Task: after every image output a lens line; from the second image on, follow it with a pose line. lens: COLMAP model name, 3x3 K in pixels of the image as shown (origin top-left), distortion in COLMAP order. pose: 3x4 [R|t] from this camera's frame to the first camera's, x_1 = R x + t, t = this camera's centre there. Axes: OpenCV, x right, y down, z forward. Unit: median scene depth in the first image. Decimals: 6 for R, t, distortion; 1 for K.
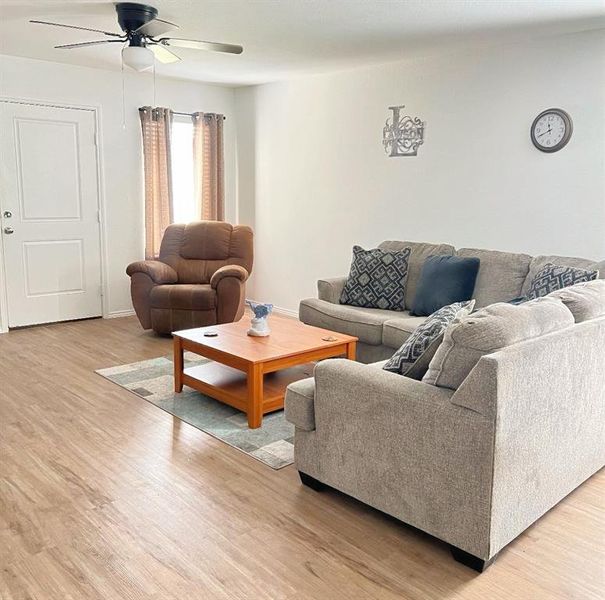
lens RADIAL K [[615.8, 0, 303.6], [0, 615.8, 301.4], [0, 0, 1]] dist [0.017239, 0.000000]
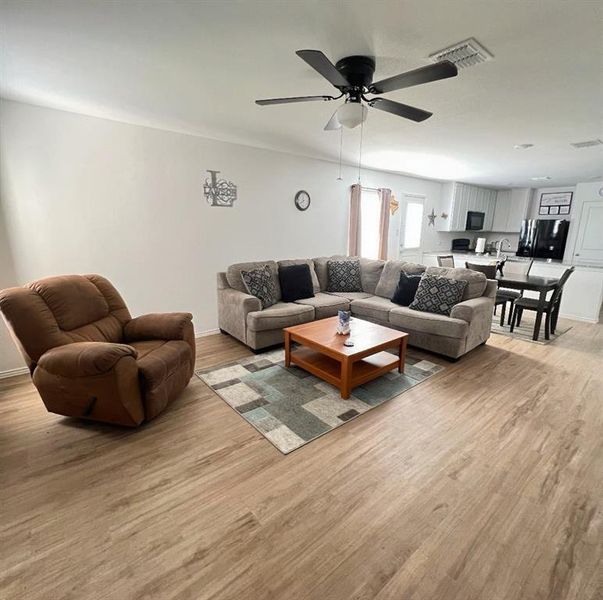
lens RADIAL K [[321.4, 0, 303.8], [0, 321.4, 295.1], [0, 0, 1]] dist [-0.004019, -0.002731]
pose [[0.049596, -0.232313, 0.971376, -0.638624], [0.168708, 0.960546, 0.221109, -0.173553], [-0.984417, 0.152913, 0.086832, 0.795442]]
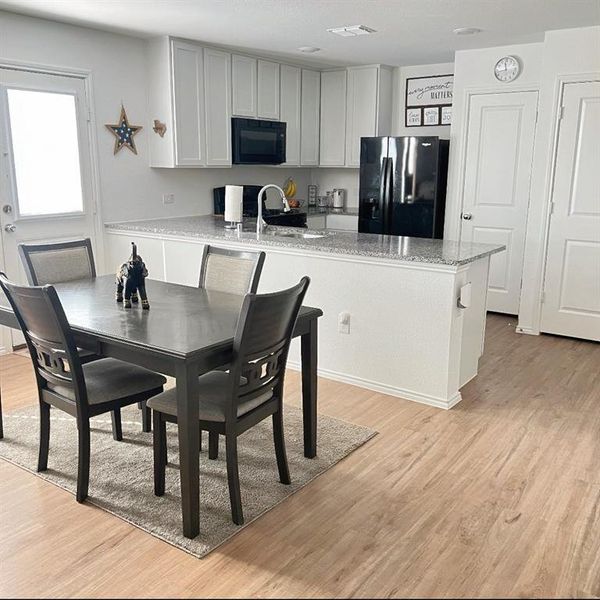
lens RADIAL K [[610.7, 0, 299.0], [0, 610.7, 301.3], [0, 0, 1]] dist [0.017239, 0.000000]
pose [[-0.222364, -0.244979, 0.943684, -0.465214], [0.166511, 0.944154, 0.284337, -0.125961], [-0.960639, 0.220360, -0.169155, 0.554284]]
